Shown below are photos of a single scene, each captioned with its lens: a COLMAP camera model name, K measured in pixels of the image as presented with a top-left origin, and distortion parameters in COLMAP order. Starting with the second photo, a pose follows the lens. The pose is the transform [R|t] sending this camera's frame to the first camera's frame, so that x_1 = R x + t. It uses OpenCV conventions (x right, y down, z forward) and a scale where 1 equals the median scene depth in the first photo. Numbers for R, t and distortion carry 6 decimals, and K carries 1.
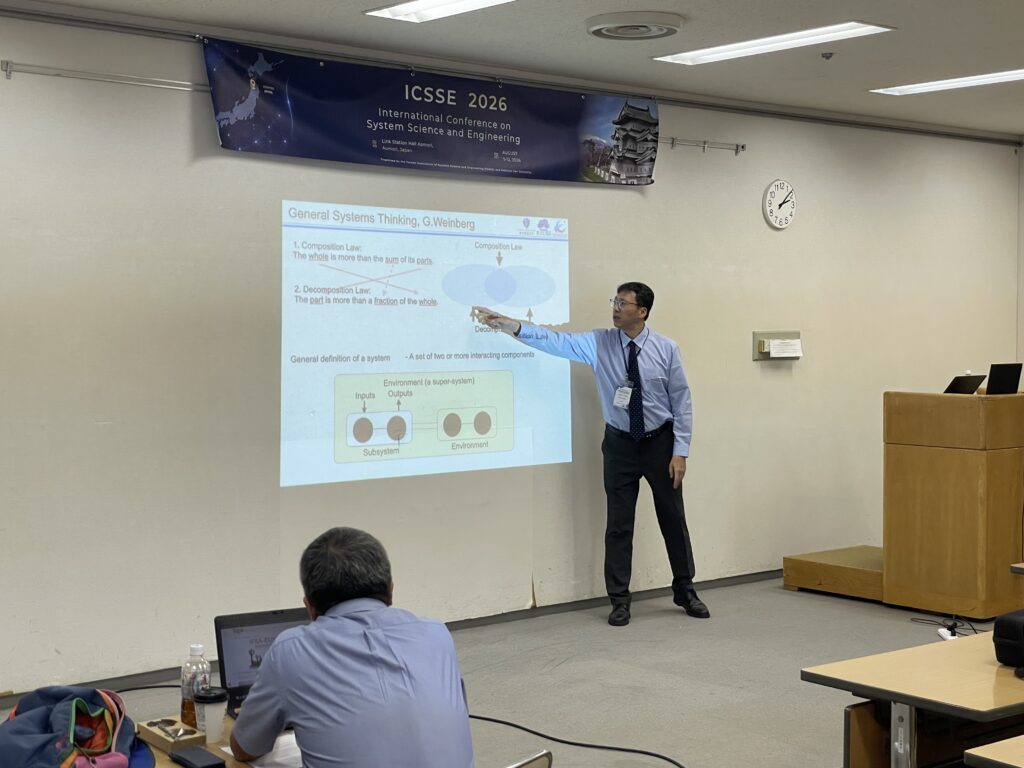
lens RADIAL K [[1579.3, 0, 511.5], [0, 1579.3, 382.1], [0, 0, 1]] dist [0.096314, 0.143630]
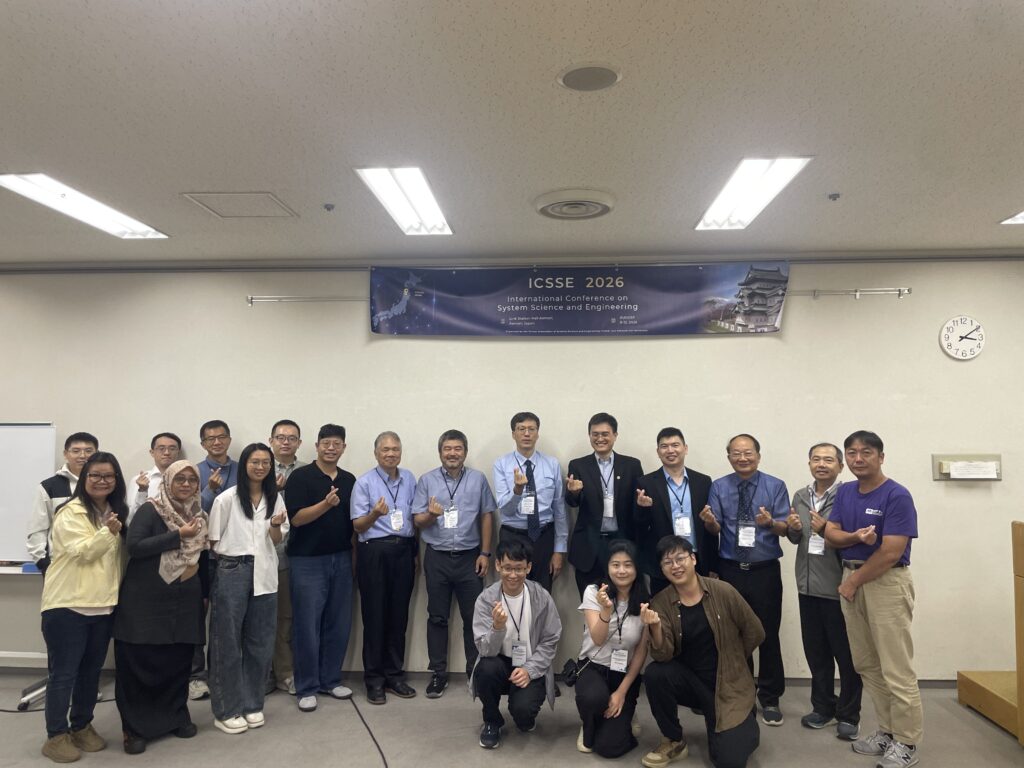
lens RADIAL K [[776.9, 0, 510.0], [0, 776.9, 373.3], [0, 0, 1]] dist [0.101656, -0.166837]
pose [[0.714639, -0.051799, -0.697572, 0.390479], [-0.025092, 0.994714, -0.099569, -0.030530], [0.699043, 0.088659, 0.709562, 0.477189]]
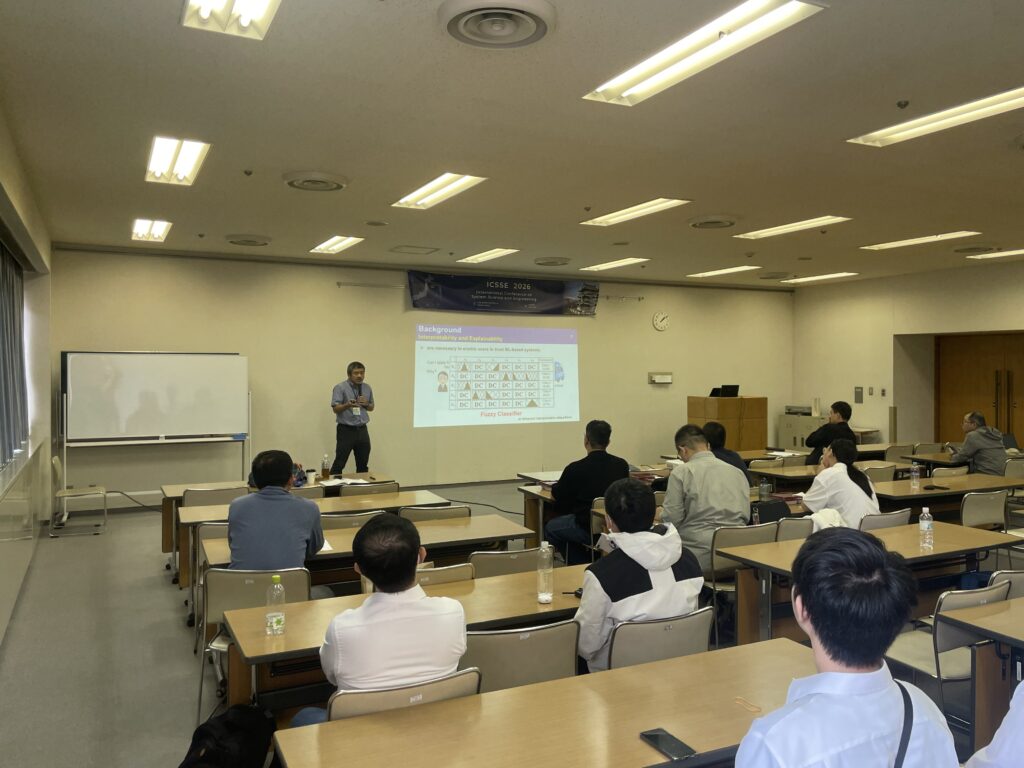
lens RADIAL K [[813.7, 0, 518.0], [0, 813.7, 379.7], [0, 0, 1]] dist [0.088143, -0.005307]
pose [[0.968283, 0.004716, -0.249813, 0.325905], [-0.011141, 0.999642, -0.024313, 0.015690], [0.249609, 0.026325, 0.967989, -0.337900]]
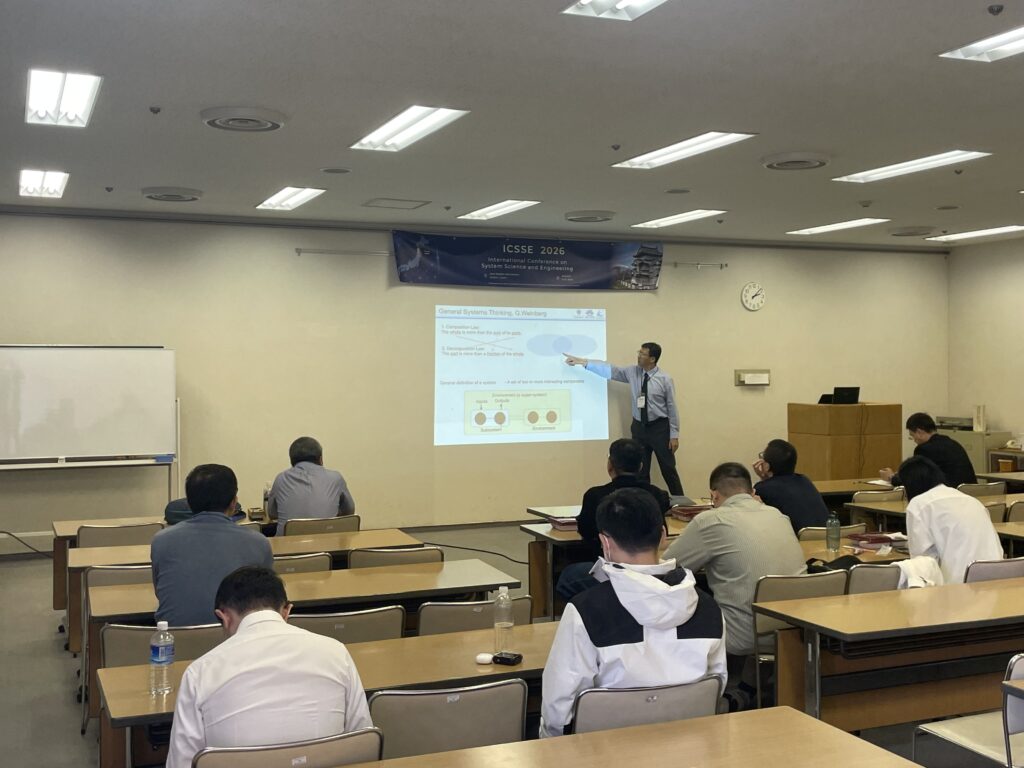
lens RADIAL K [[1176.3, 0, 512.0], [0, 1176.3, 384.0], [0, 0, 1]] dist [0.097662, 0.031601]
pose [[0.950442, 0.001628, -0.310897, 0.386076], [-0.008700, 0.999734, -0.021362, 0.017160], [0.310779, 0.023008, 0.950204, -0.378072]]
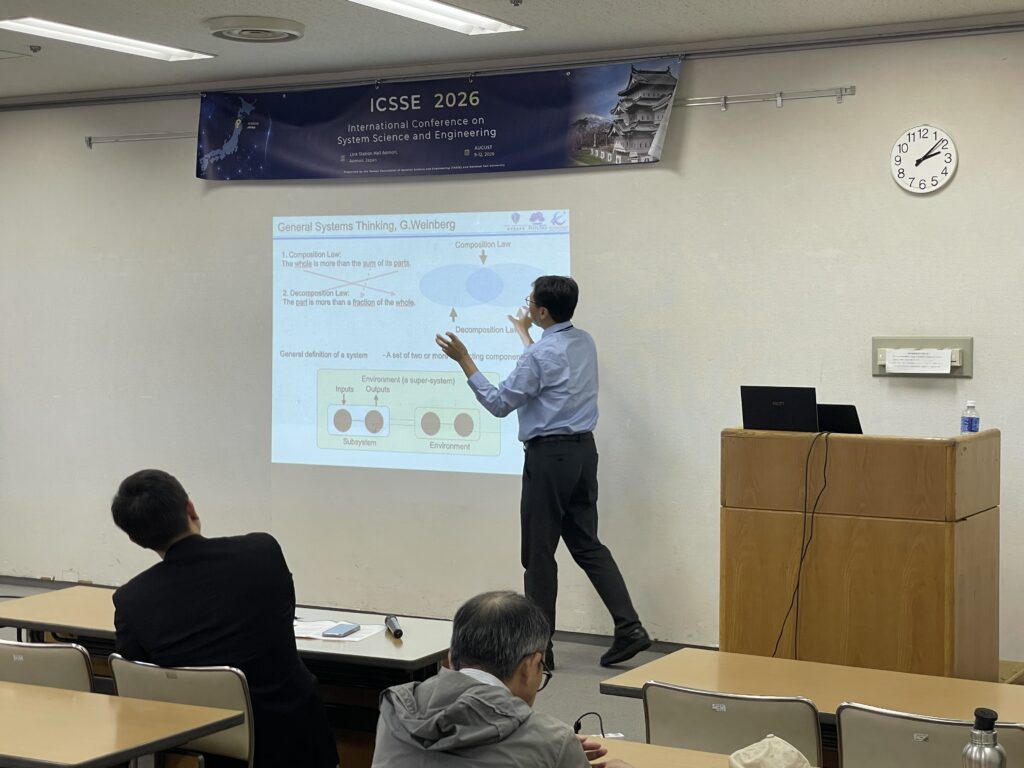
lens RADIAL K [[1739.8, 0, 515.0], [0, 1739.8, 385.4], [0, 0, 1]] dist [0.120000, 0.056571]
pose [[0.324694, 0.037885, -0.945060, 1.034690], [-0.038742, 0.998892, 0.026732, -0.029417], [0.945026, 0.027933, 0.325801, 0.687057]]
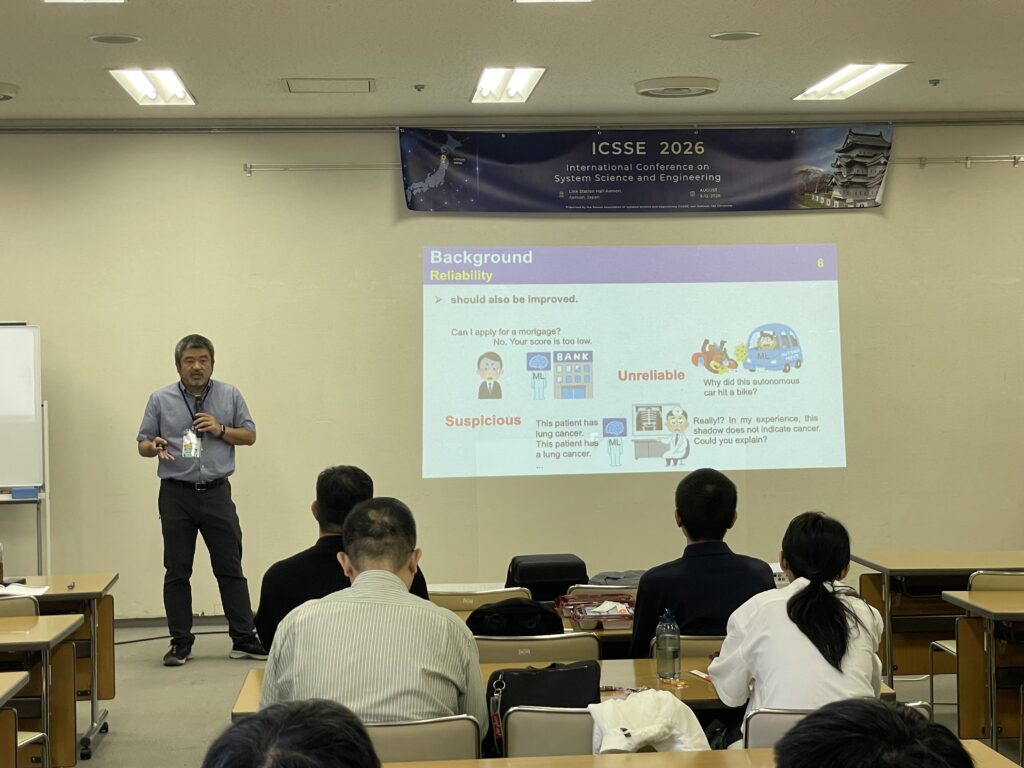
lens RADIAL K [[1863.6, 0, 509.7], [0, 1863.6, 382.2], [0, 0, 1]] dist [0.054006, 0.473185]
pose [[0.800321, -0.002802, -0.599565, 0.693256], [-0.006634, 0.999886, -0.013527, 0.011004], [0.599534, 0.014803, 0.800212, -0.148007]]
